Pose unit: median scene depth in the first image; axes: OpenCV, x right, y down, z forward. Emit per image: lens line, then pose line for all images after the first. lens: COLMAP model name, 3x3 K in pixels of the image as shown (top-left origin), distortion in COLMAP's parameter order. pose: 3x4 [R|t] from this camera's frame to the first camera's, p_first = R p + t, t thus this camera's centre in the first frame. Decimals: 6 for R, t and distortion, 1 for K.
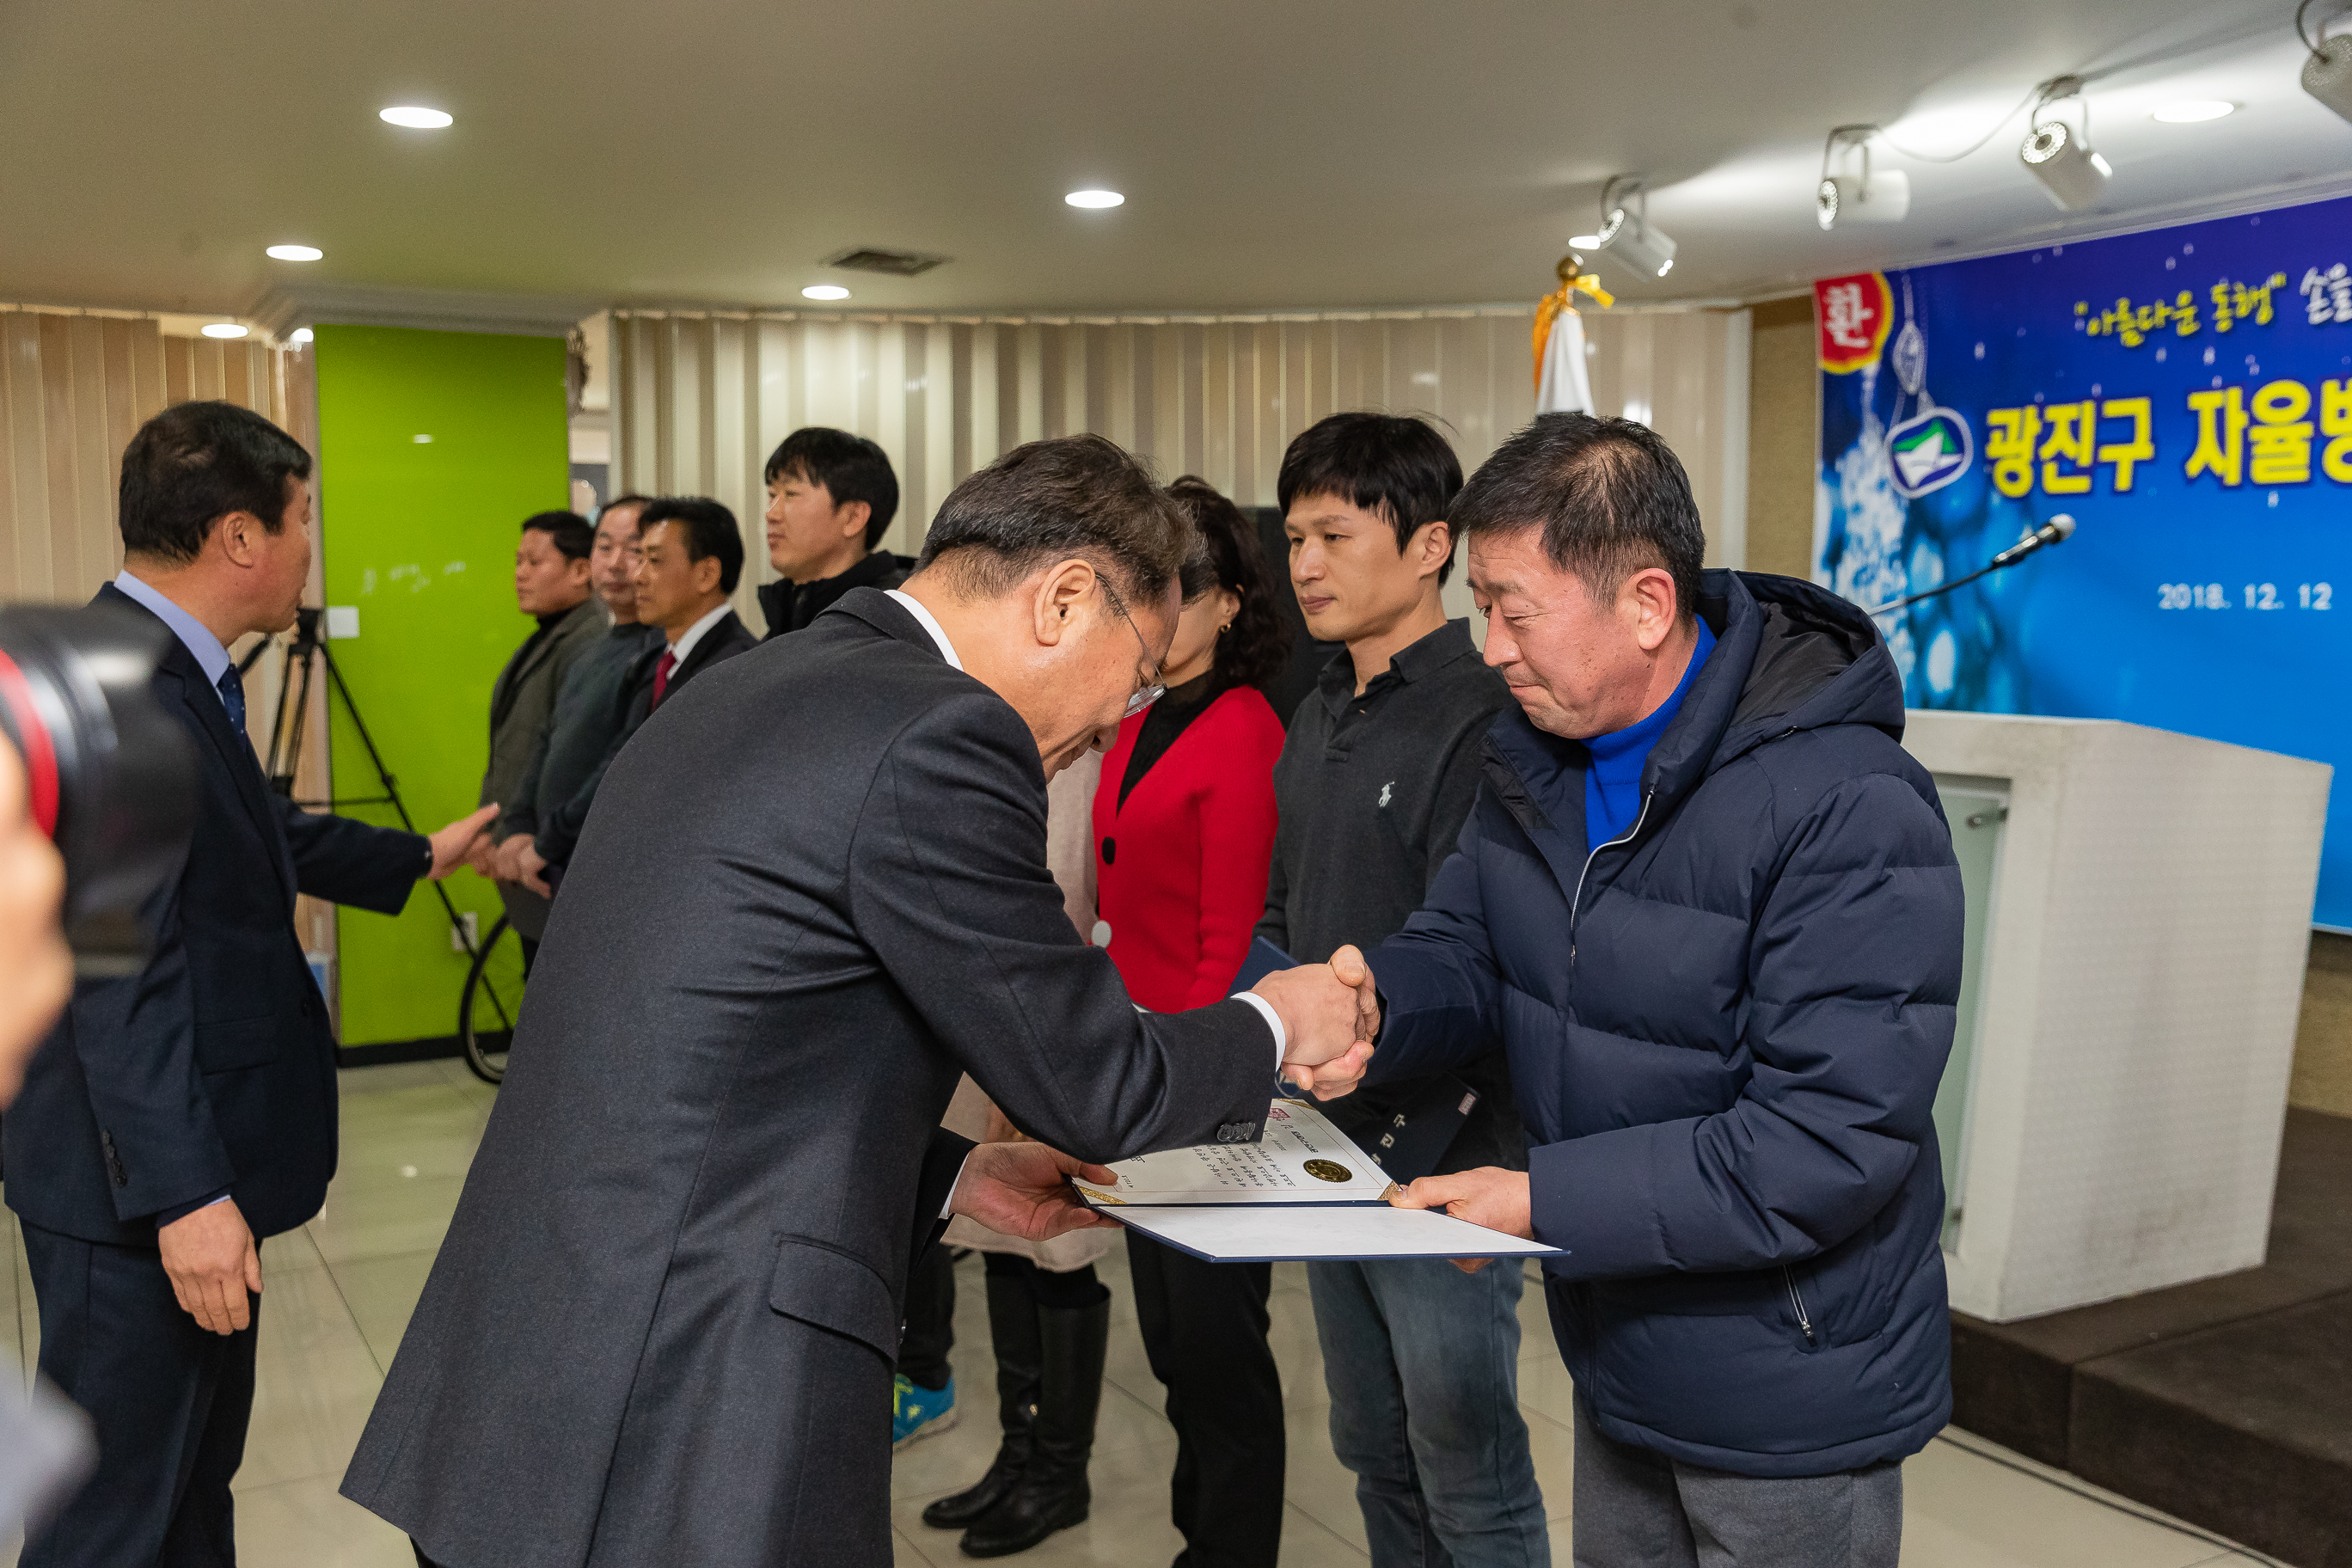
lens RADIAL K [[2129.5, 0, 1176.7], [0, 2129.5, 788.3], [0, 0, 1]] dist [0.014916, -0.010169]
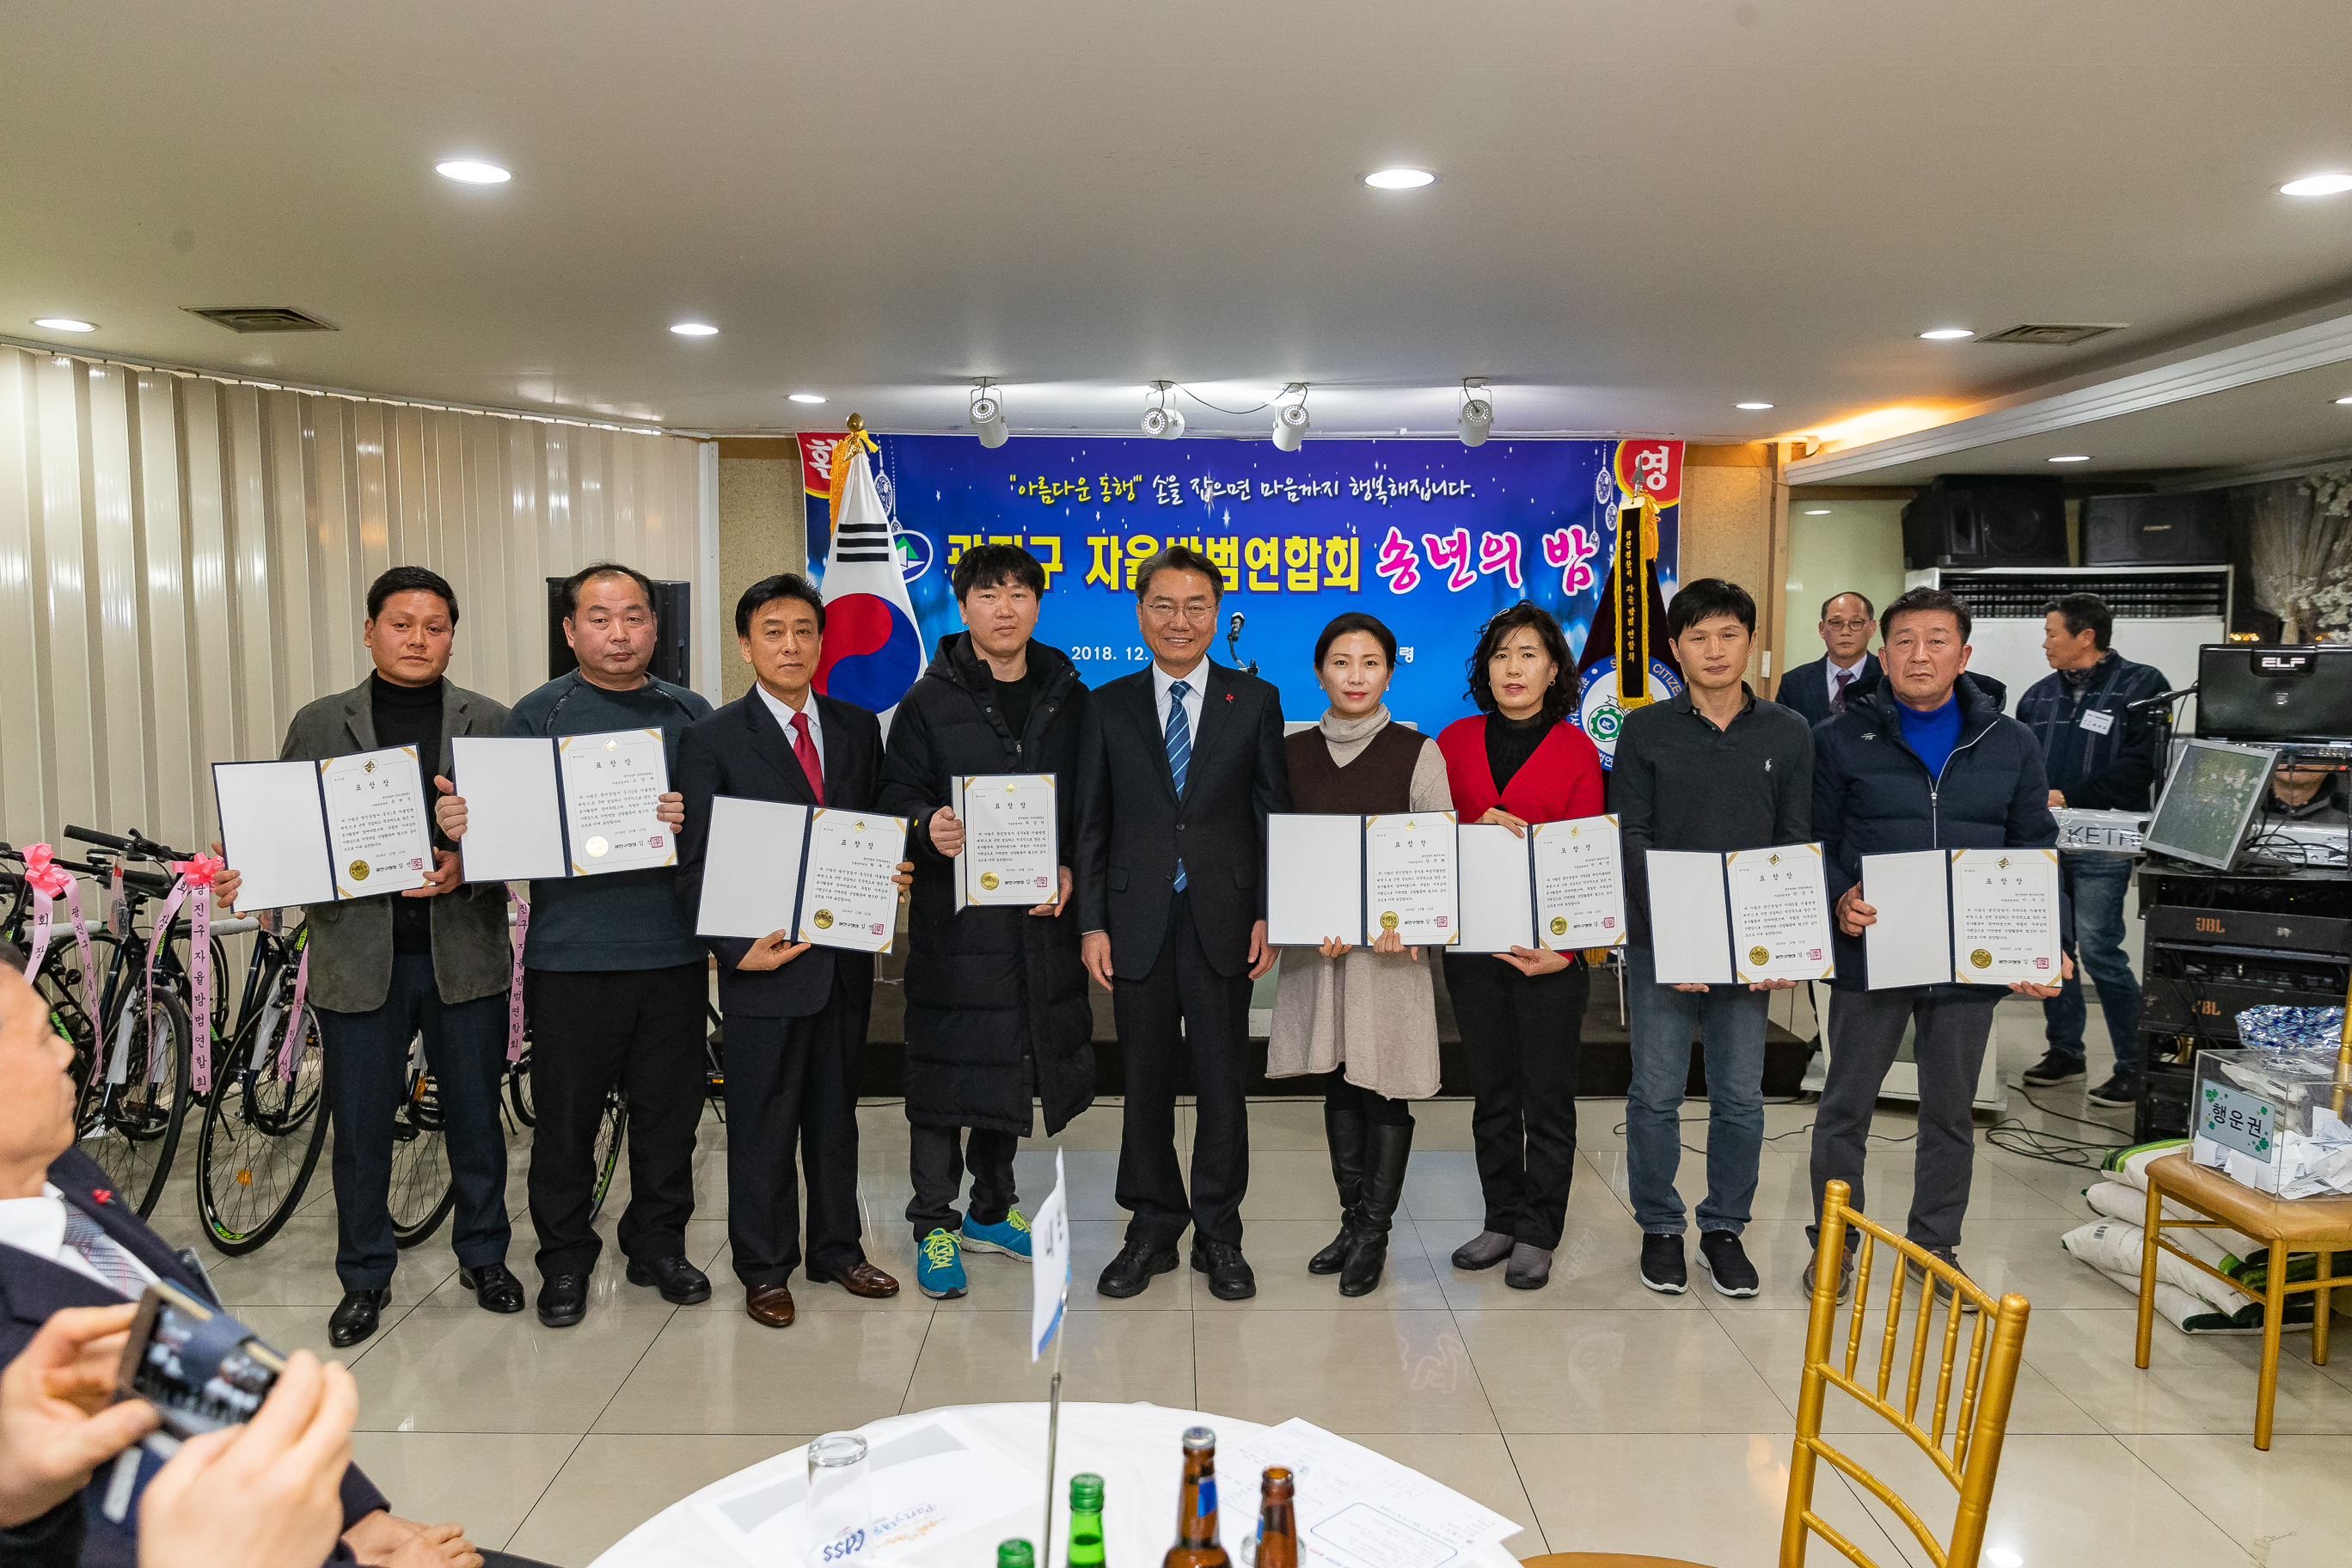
lens RADIAL K [[1664.2, 0, 1170.0], [0, 1664.2, 783.4], [0, 0, 1]] dist [0.001041, 0.005145]
pose [[0.491602, -0.072311, 0.867813, -0.620786], [0.070860, 0.996563, 0.042898, -0.034775], [-0.867932, 0.040404, 0.495037, 0.257428]]
